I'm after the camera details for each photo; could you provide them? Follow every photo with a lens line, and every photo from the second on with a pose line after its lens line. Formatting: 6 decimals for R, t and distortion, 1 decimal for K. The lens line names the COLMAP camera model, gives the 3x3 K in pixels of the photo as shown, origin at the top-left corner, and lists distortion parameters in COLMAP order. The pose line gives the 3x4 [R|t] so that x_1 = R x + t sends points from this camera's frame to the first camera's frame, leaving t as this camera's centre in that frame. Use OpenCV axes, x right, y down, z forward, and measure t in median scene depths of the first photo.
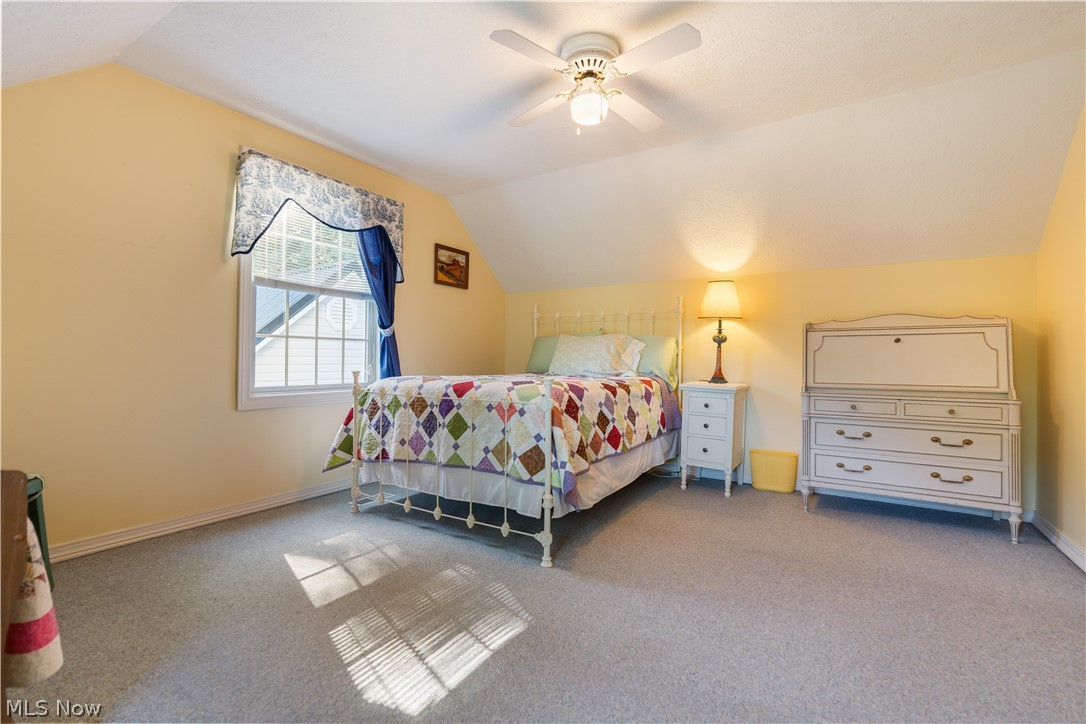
lens RADIAL K [[489.8, 0, 536.4], [0, 489.8, 359.6], [0, 0, 1]] dist [-0.006807, 0.001801]
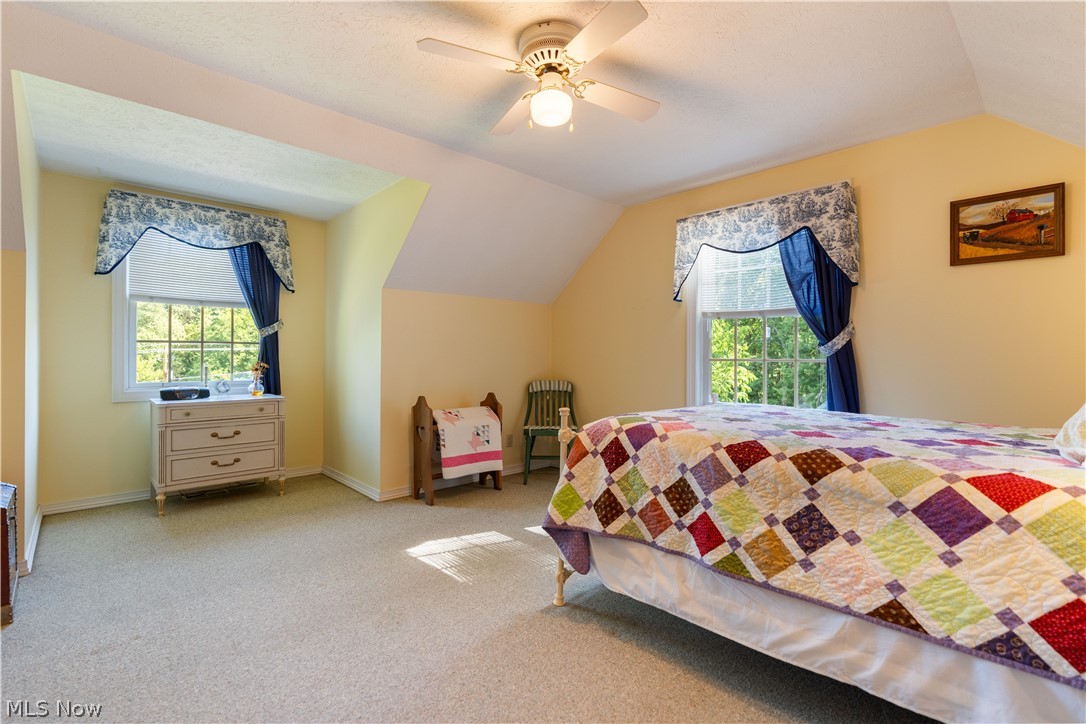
lens RADIAL K [[489.8, 0, 535.8], [0, 489.8, 356.3], [0, 0, 1]] dist [-0.006807, 0.001801]
pose [[-0.244387, -0.014480, -0.969570, 0.643065], [-0.011018, 0.999865, -0.012155, -0.034670], [0.969615, 0.007712, -0.244514, 0.787941]]
